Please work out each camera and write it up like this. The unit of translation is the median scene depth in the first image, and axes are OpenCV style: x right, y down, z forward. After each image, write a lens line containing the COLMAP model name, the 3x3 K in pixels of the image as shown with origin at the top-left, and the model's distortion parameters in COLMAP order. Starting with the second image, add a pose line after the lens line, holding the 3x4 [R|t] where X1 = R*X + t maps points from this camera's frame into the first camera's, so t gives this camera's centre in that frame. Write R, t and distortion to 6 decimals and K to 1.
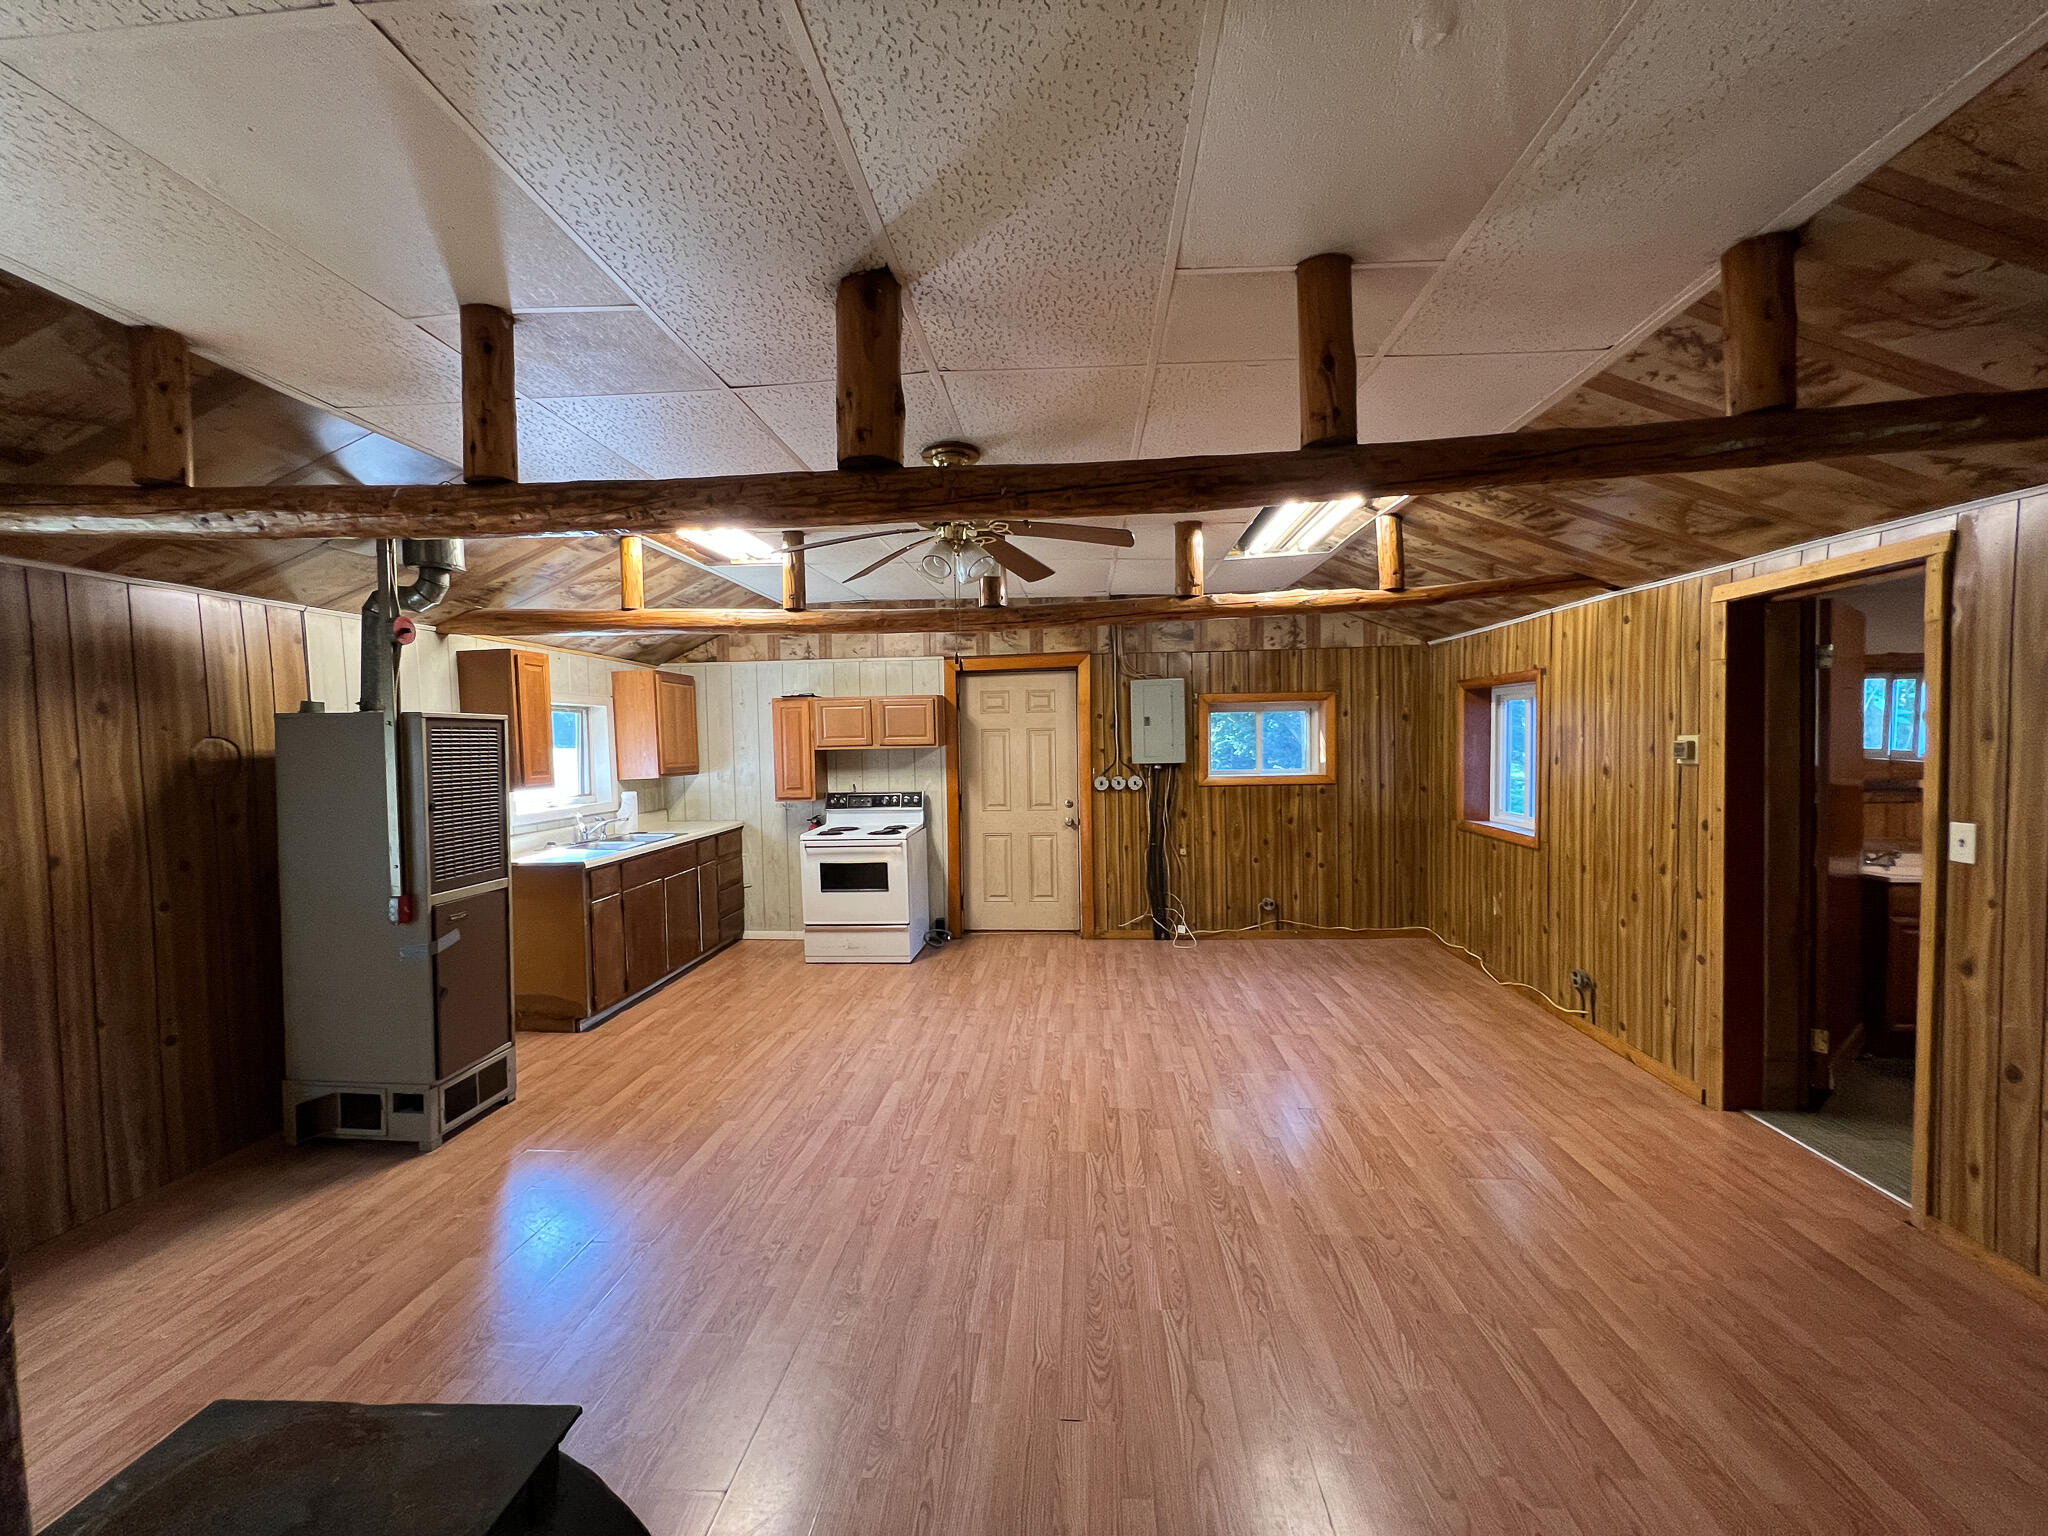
lens RADIAL K [[819.8, 0, 1024.0], [0, 819.8, 768.0], [0, 0, 1]] dist [-0.003662, -0.000120]
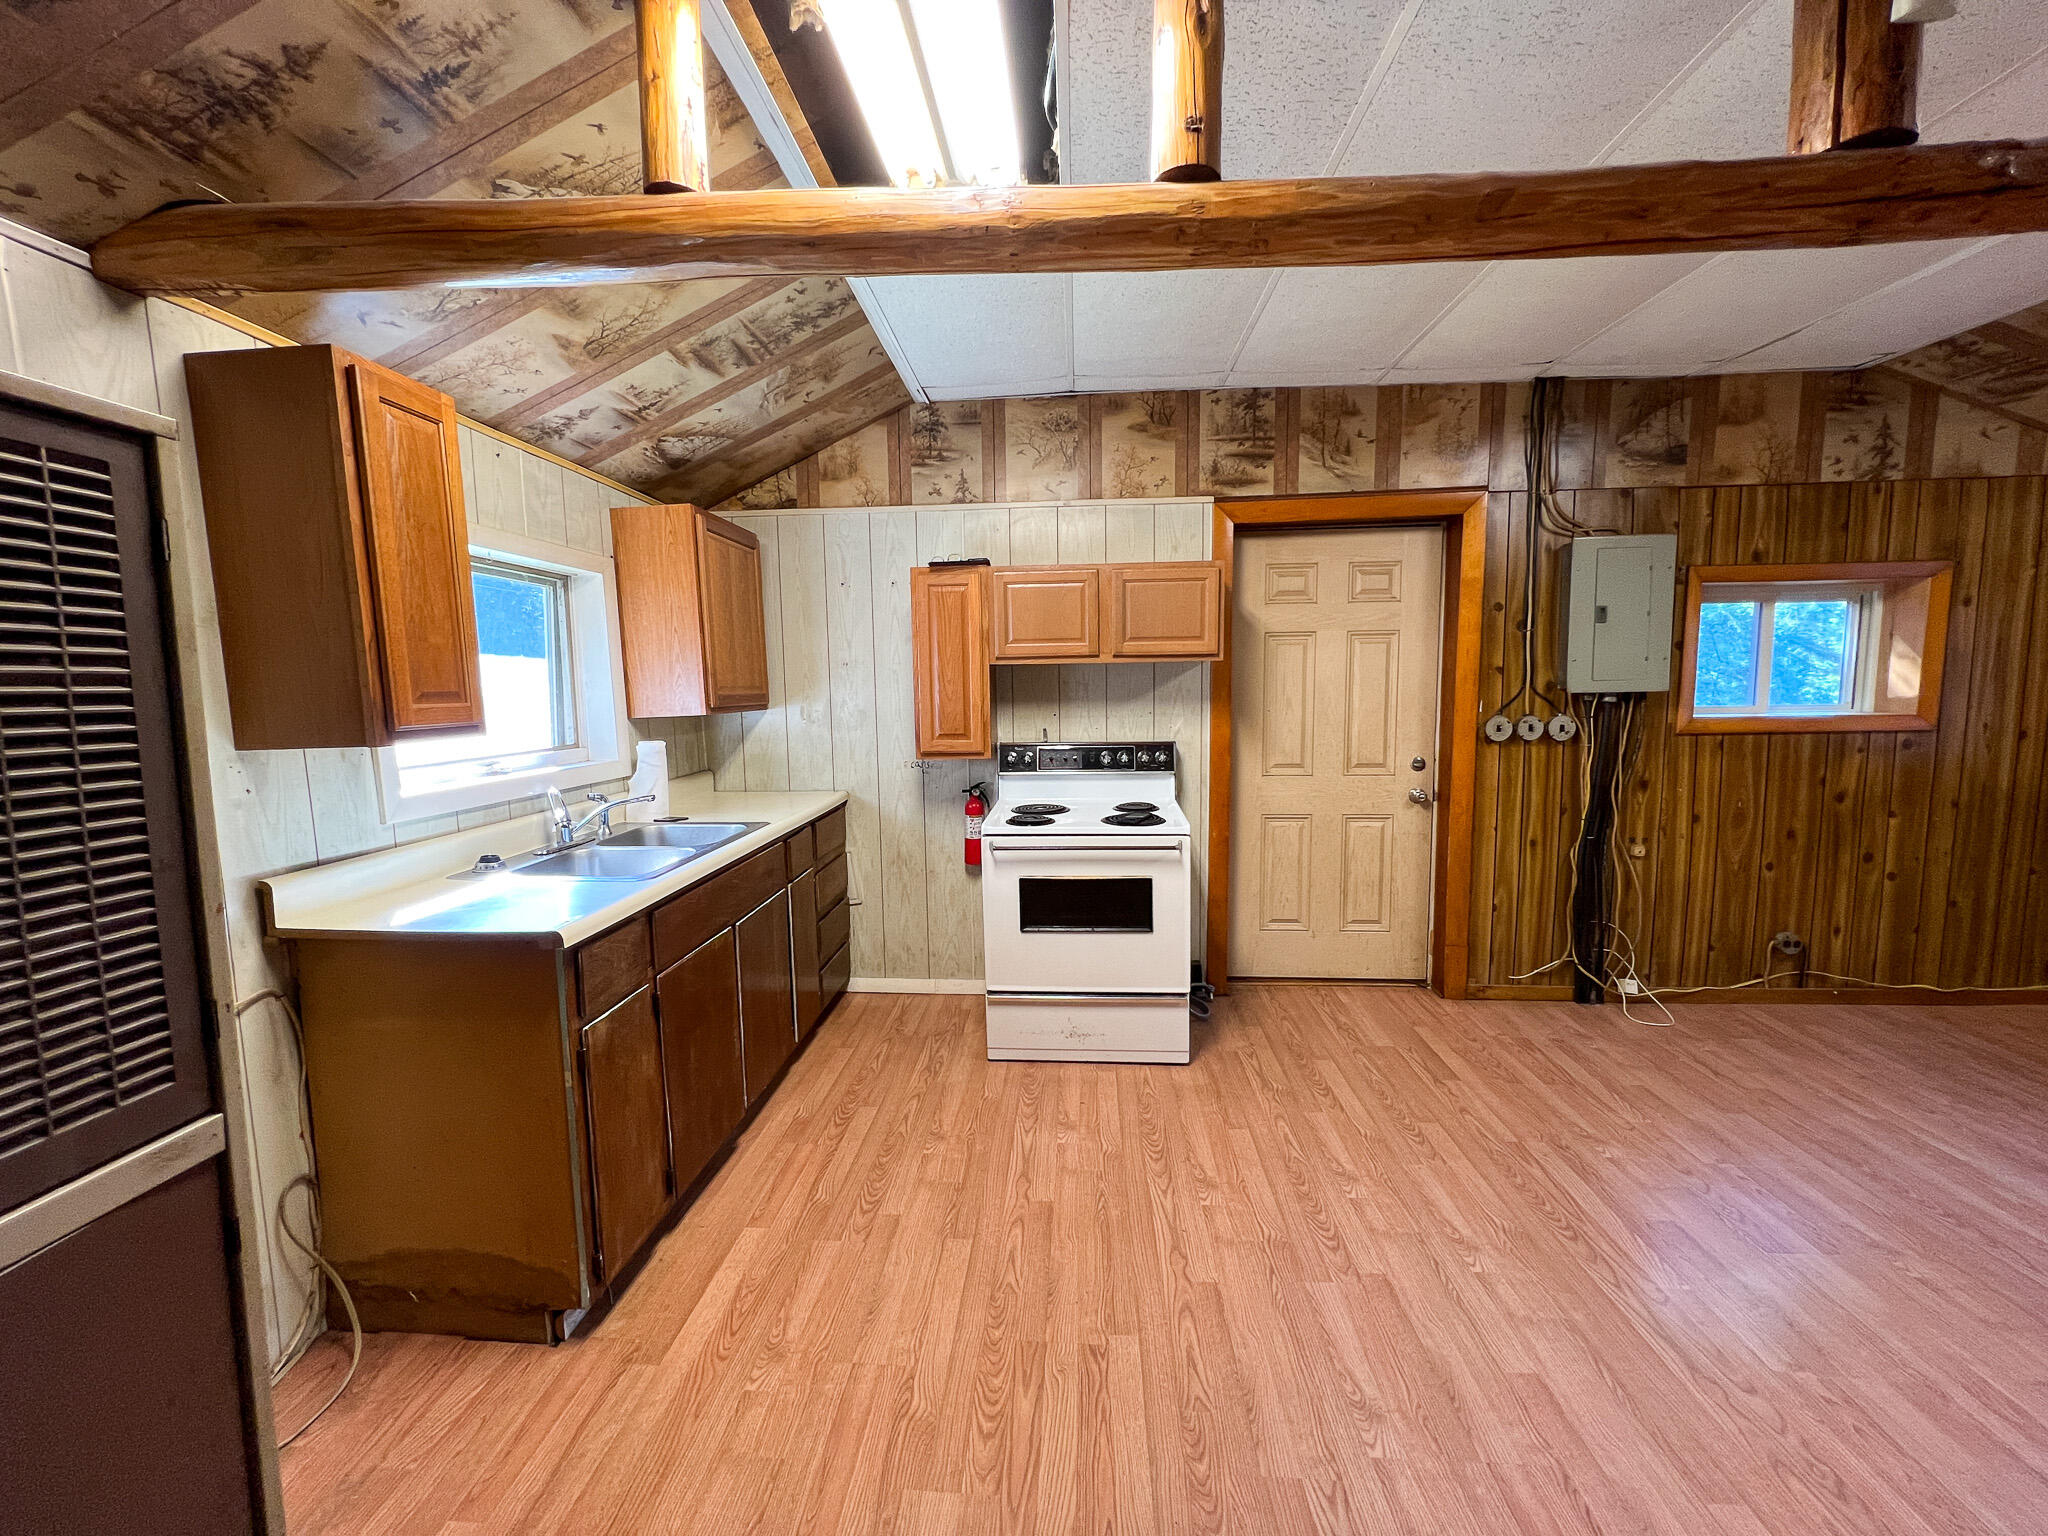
lens RADIAL K [[819.8, 0, 1024.0], [0, 819.8, 768.0], [0, 0, 1]] dist [-0.003662, -0.000120]
pose [[0.999979, 0.003717, 0.005310, -0.233323], [-0.004069, 0.997683, 0.067915, 0.009249], [-0.005045, -0.067936, 0.997677, 0.450346]]
